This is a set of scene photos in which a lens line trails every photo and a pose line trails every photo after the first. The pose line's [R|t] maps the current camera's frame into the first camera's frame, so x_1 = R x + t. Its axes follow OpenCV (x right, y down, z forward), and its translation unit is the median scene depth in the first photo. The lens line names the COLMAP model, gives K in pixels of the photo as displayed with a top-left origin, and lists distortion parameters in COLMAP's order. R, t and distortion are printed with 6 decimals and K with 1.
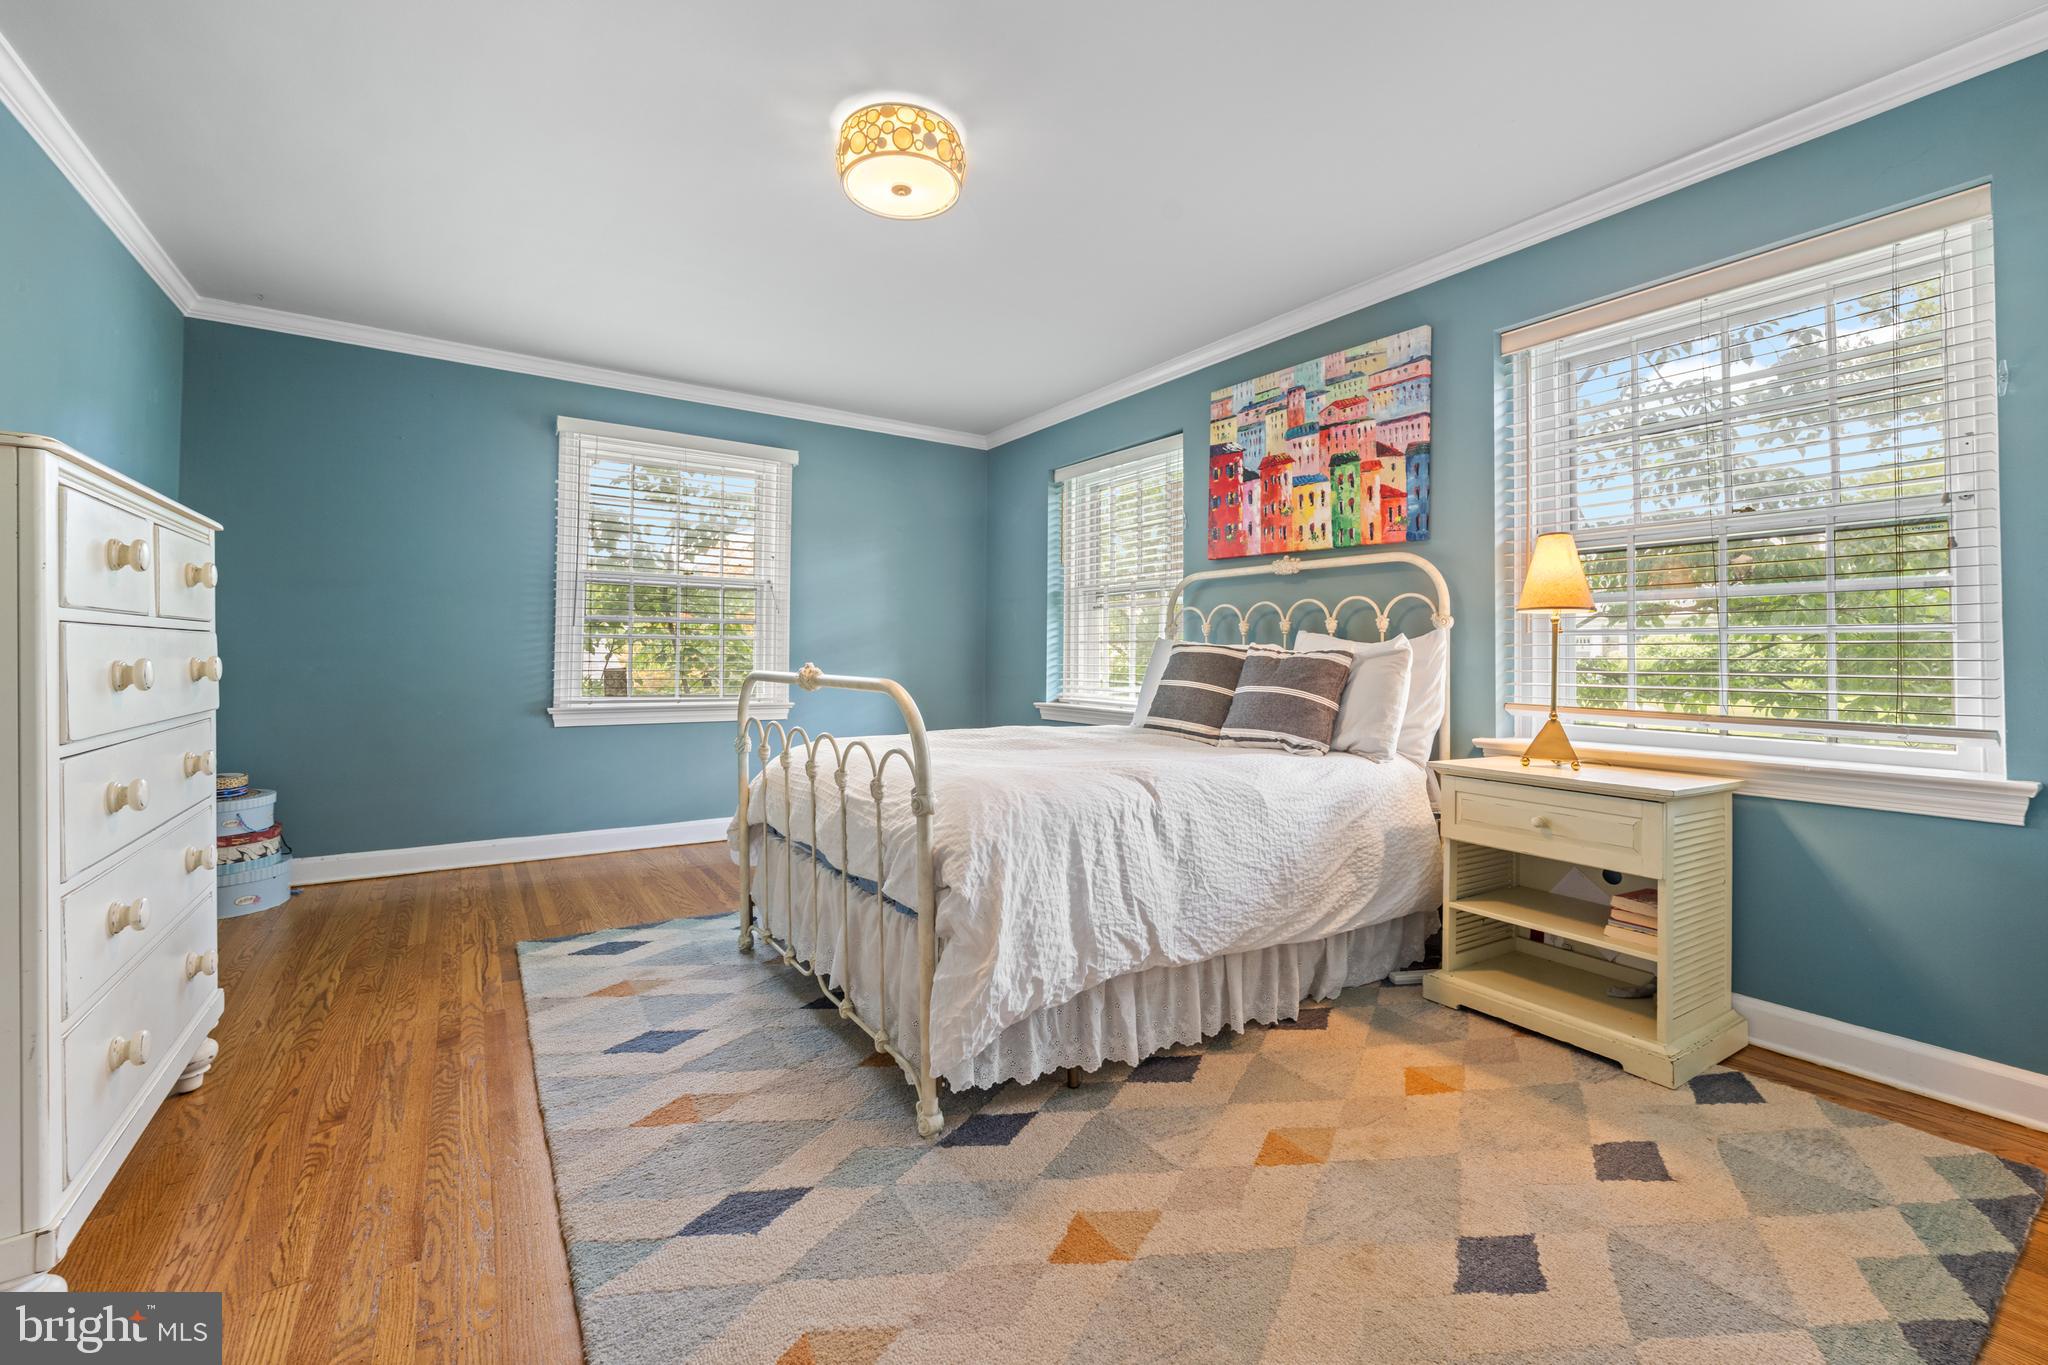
lens RADIAL K [[832.4, 0, 1019.8], [0, 832.4, 662.6], [0, 0, 1]] dist [0.000139, 0.000112]
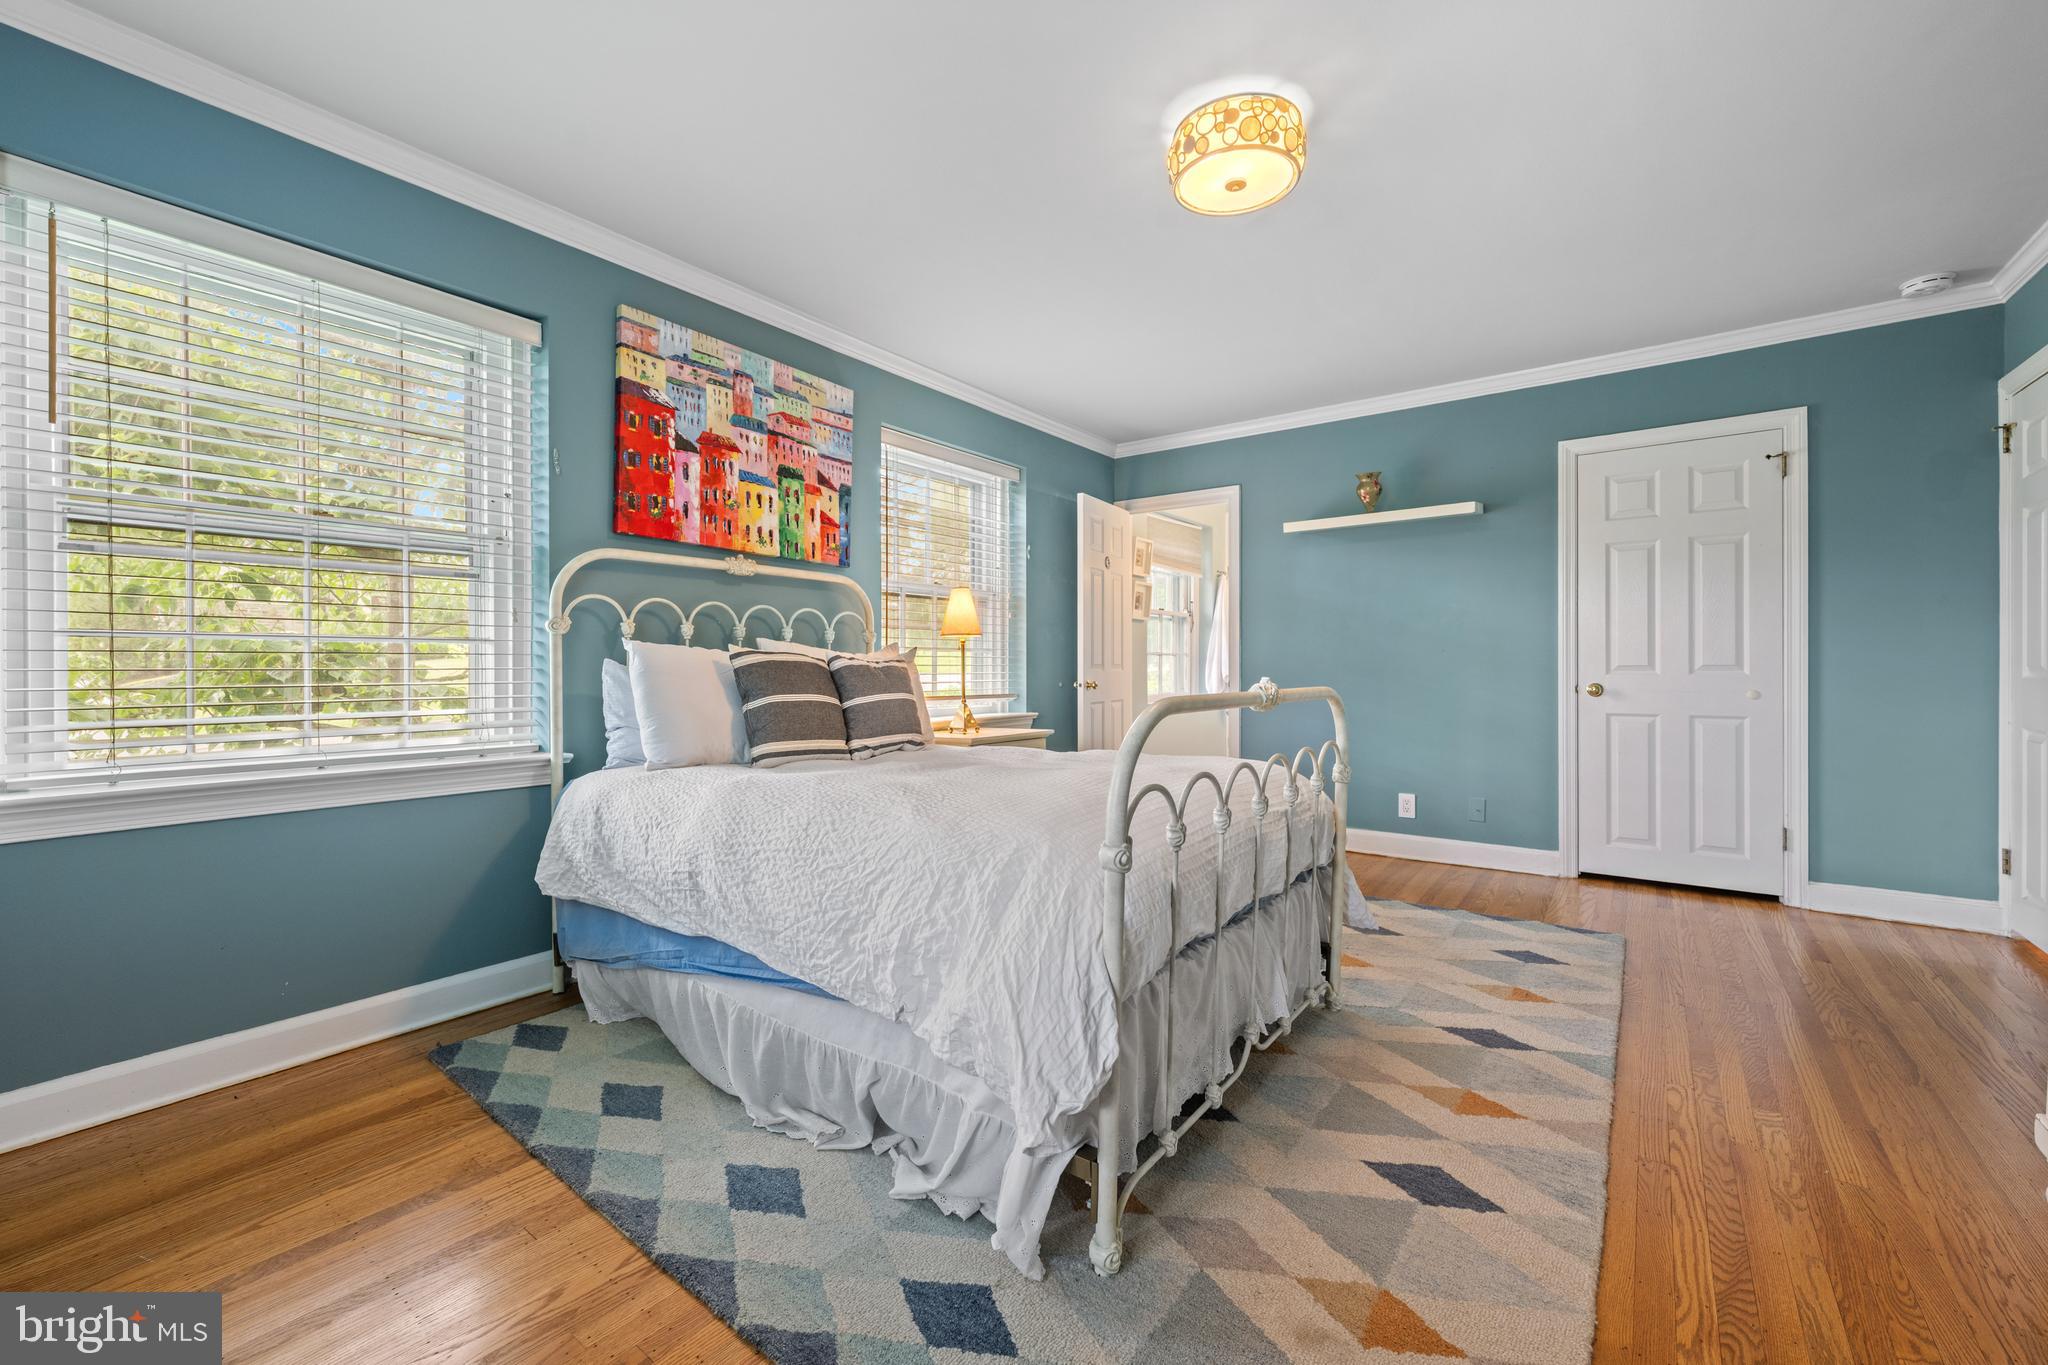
lens RADIAL K [[819.8, 0, 1023.9], [0, 819.8, 688.6], [0, 0, 1]] dist [-0.000130, 0.000012]
pose [[-0.323424, -0.035180, 0.945600, -0.659598], [0.004860, 0.999234, 0.038838, -0.015746], [-0.946242, 0.017156, -0.323005, 1.038495]]
